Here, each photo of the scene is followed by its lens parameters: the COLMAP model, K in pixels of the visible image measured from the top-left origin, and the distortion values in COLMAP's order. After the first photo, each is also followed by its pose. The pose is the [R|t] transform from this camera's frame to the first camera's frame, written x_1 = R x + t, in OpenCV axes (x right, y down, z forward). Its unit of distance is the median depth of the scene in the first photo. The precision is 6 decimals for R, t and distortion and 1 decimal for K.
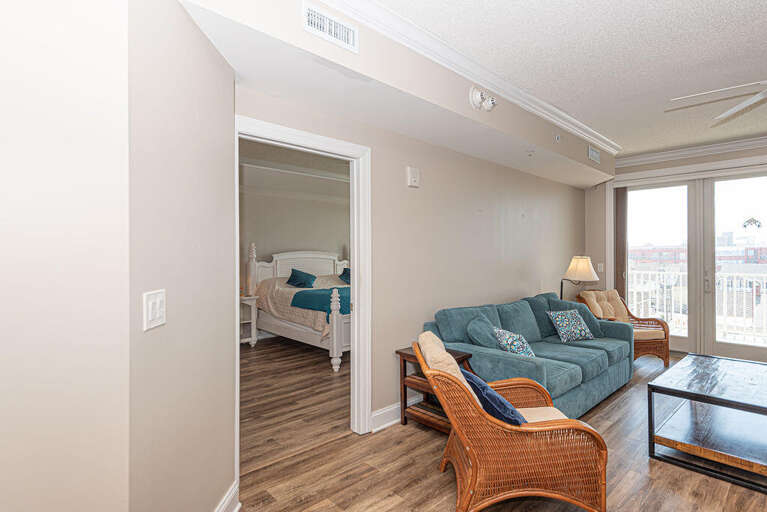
lens RADIAL K [[397.0, 0, 383.4], [0, 397.0, 255.5], [0, 0, 1]] dist [-0.005493, -0.001879]
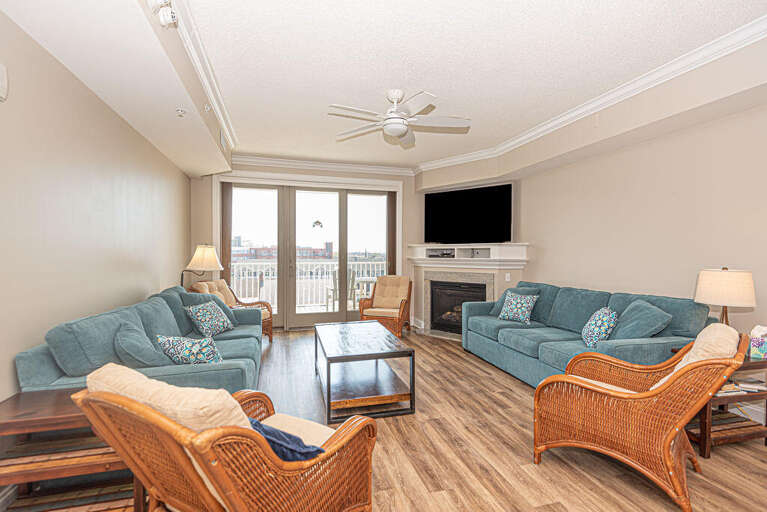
lens RADIAL K [[356.8, 0, 383.8], [0, 356.8, 257.1], [0, 0, 1]] dist [0.005895, 0.000228]
pose [[0.449262, -0.007487, 0.893369, -0.075345], [-0.001795, 0.999955, 0.009283, 0.021250], [-0.893398, -0.005775, 0.449229, 0.232148]]
